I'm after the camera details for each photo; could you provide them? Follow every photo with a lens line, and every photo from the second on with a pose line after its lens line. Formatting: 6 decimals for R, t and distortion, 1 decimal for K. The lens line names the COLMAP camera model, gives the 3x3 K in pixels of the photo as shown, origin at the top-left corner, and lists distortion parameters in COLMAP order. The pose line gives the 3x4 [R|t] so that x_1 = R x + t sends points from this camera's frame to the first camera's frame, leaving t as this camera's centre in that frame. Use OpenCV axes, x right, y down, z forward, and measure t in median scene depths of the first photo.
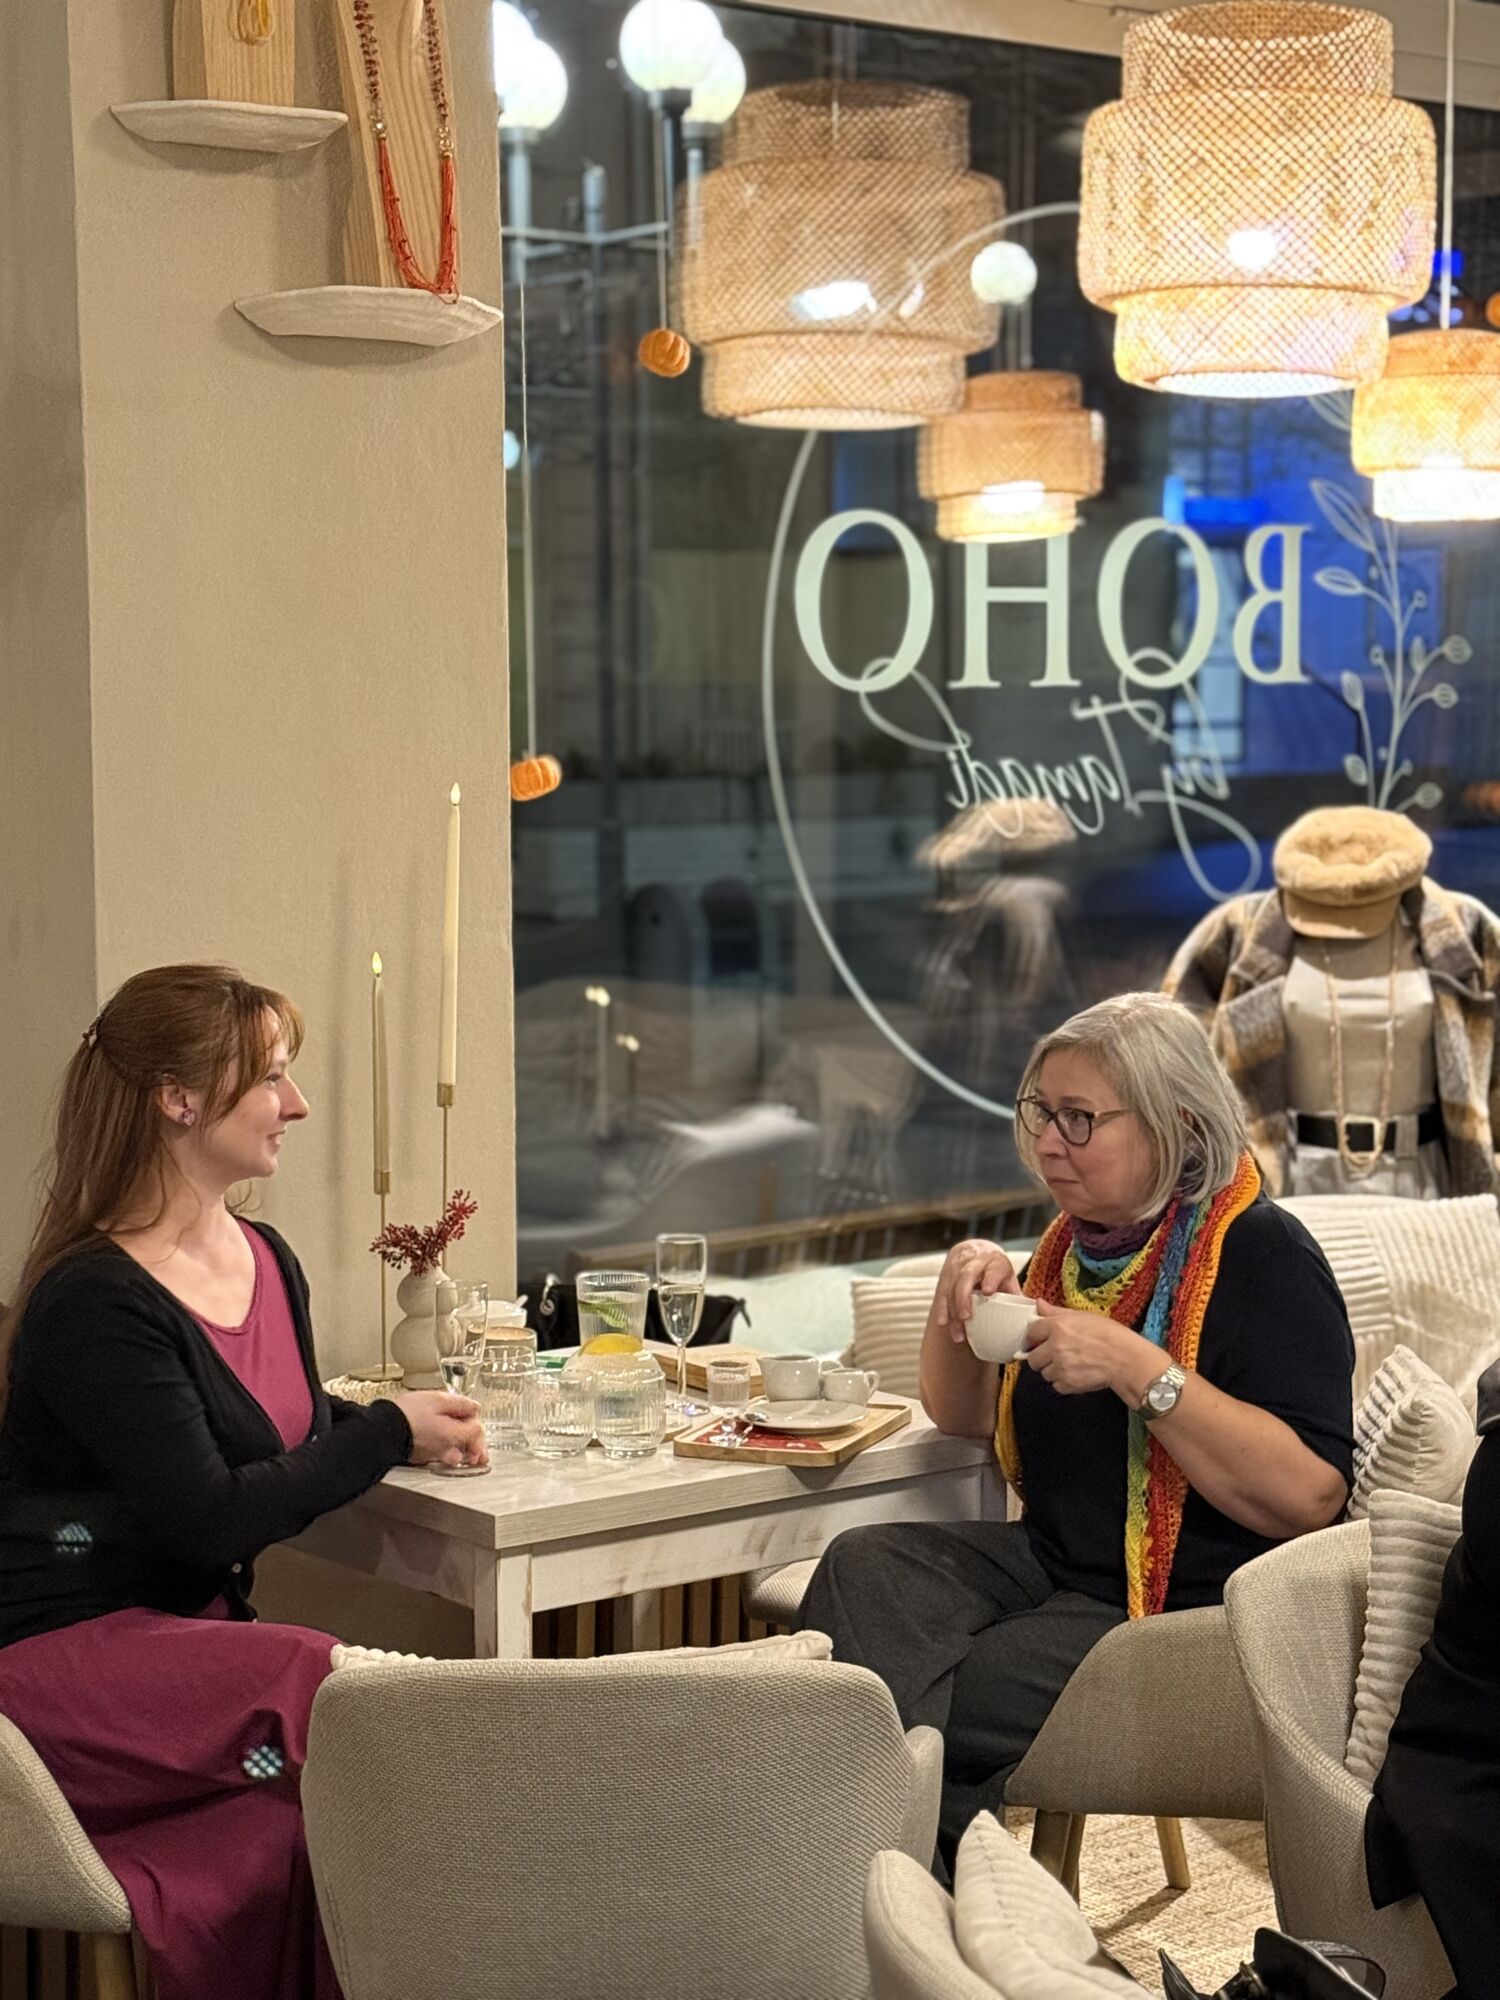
lens RADIAL K [[3640.5, 0, 750.0], [0, 3640.5, 1000.0], [0, 0, 1]] dist [0.063878, 0.076033]
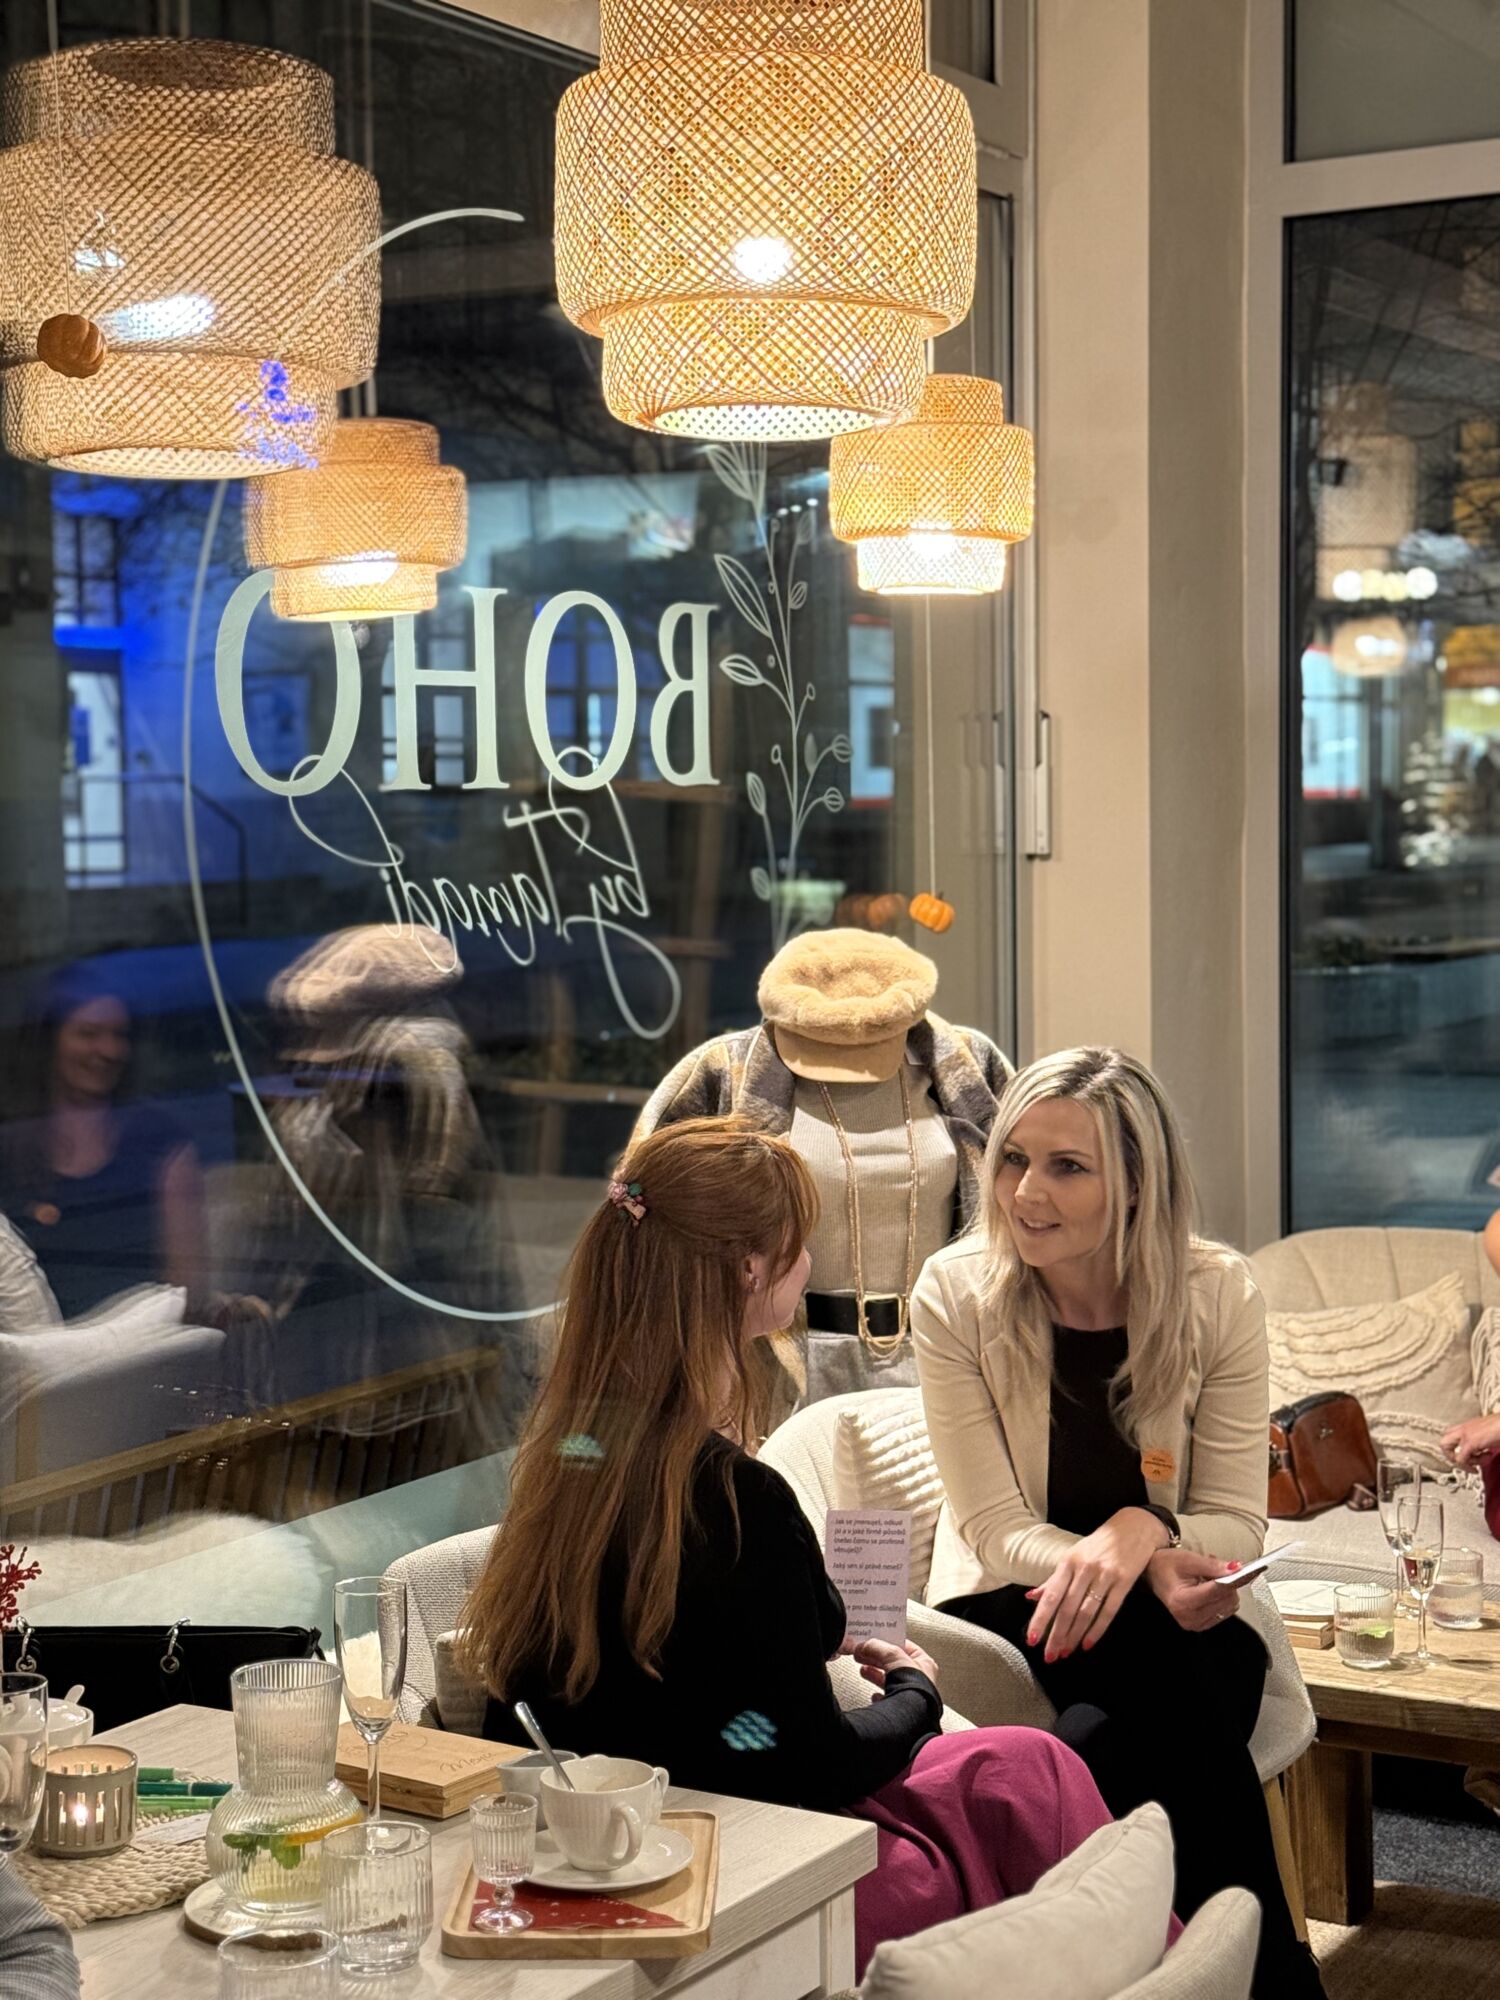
lens RADIAL K [[3280.8, 0, 750.0], [0, 3280.8, 1000.0], [0, 0, 1]] dist [0.062782, 0.102006]
pose [[0.941801, -0.027935, 0.335008, -0.114105], [0.036595, 0.999139, -0.019562, -0.022107], [-0.334173, 0.030683, 0.942012, 0.287735]]
